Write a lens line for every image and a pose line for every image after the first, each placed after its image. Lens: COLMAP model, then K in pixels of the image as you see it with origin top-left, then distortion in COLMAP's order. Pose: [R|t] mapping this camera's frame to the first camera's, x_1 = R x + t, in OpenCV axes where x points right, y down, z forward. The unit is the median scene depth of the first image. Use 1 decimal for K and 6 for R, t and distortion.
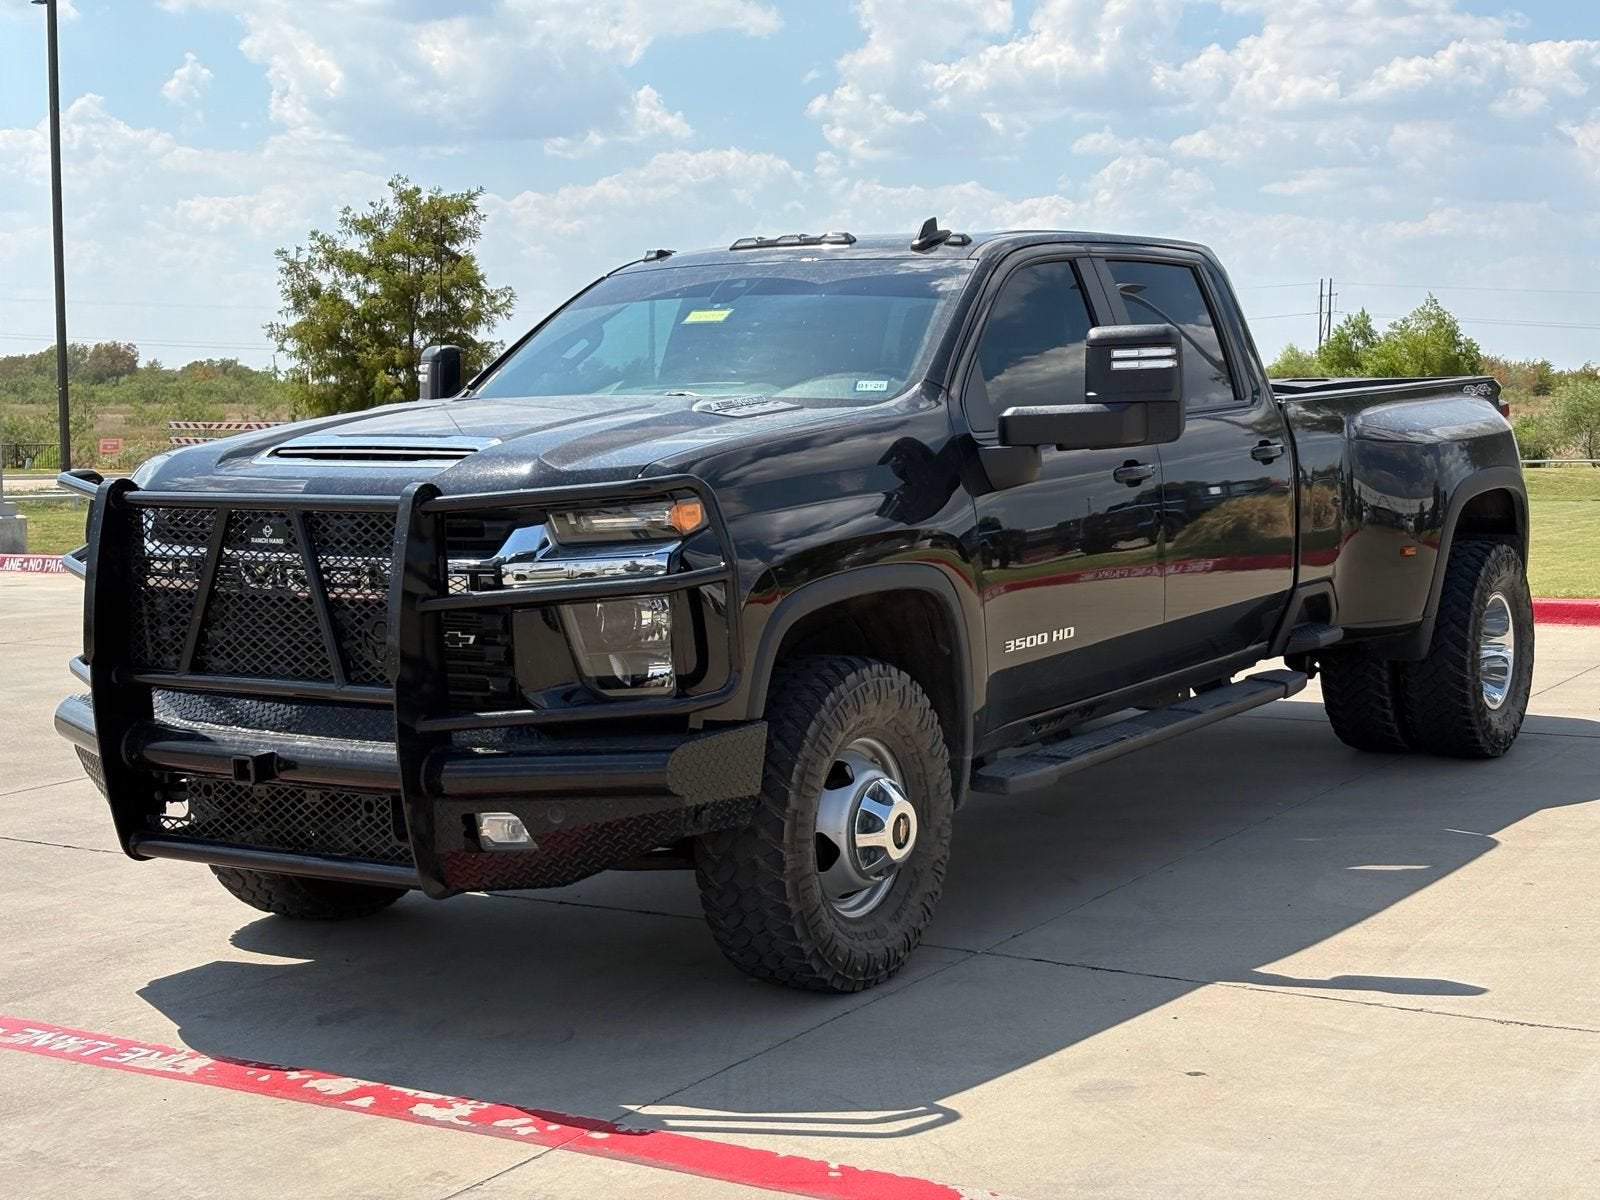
lens RADIAL K [[2395.7, 0, 800.0], [0, 2395.7, 600.0], [0, 0, 1]] dist [0.224174, -0.701657]
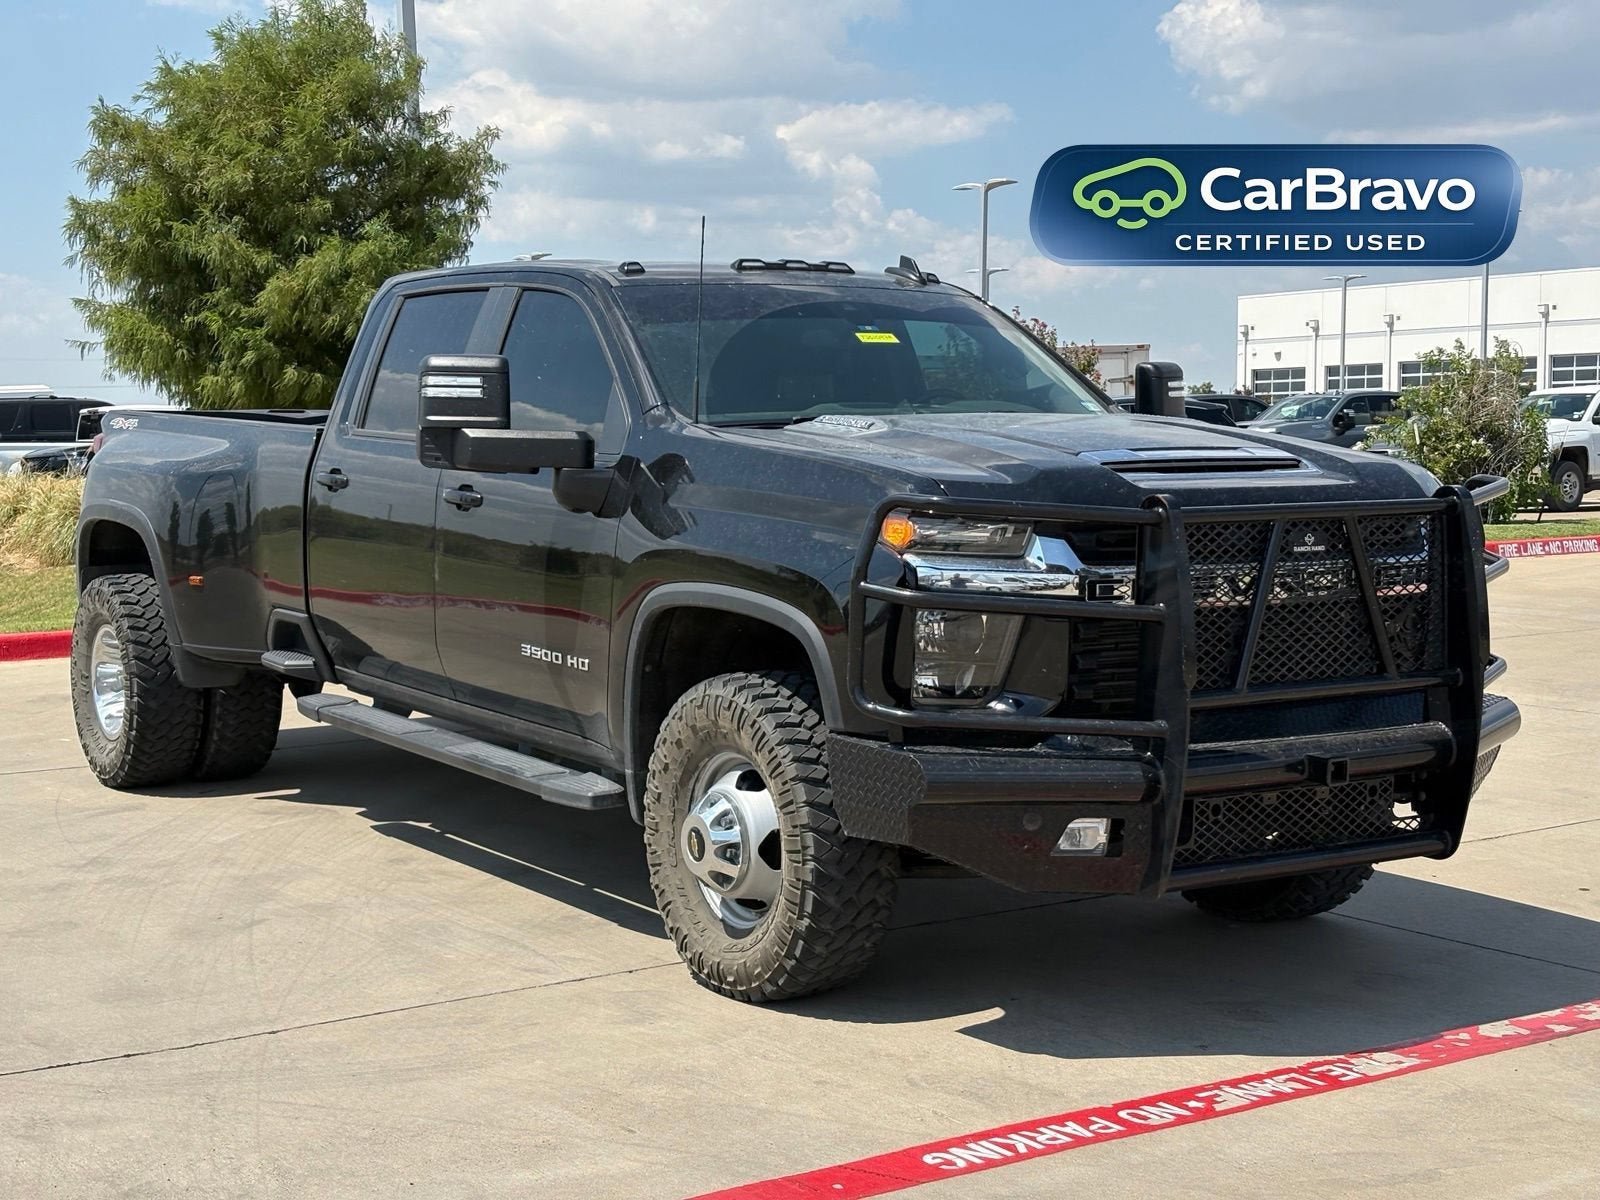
lens RADIAL K [[2395.7, 0, 800.0], [0, 2395.7, 600.0], [0, 0, 1]] dist [0.224174, -0.701657]
pose [[0.400130, -0.058676, 0.914578, -1.177105], [0.078245, 0.996492, 0.029699, -0.047444], [-0.913112, 0.059678, 0.403317, 0.741123]]
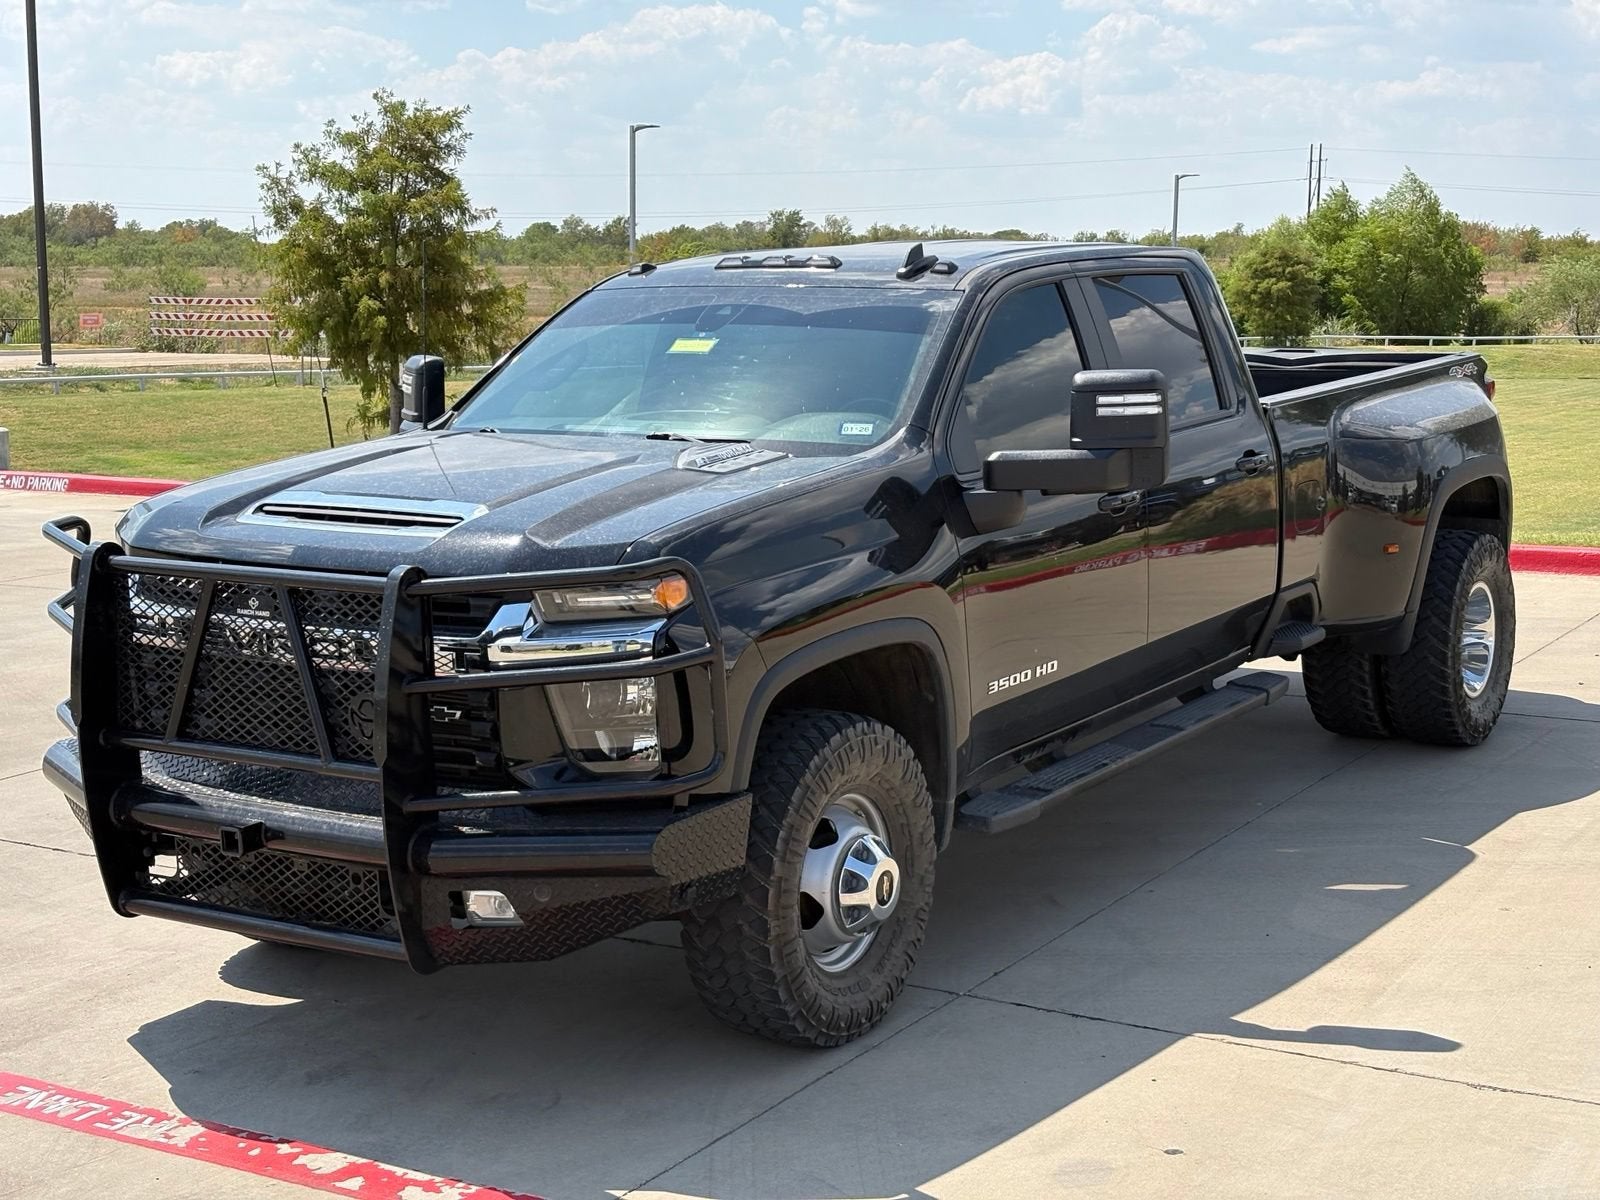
lens RADIAL K [[2395.7, 0, 800.0], [0, 2395.7, 600.0], [0, 0, 1]] dist [0.224174, -0.701657]
pose [[0.999980, 0.001920, 0.006104, 0.000146], [-0.002263, 0.998384, 0.056779, -0.082280], [-0.005985, -0.056792, 0.998368, -0.001395]]
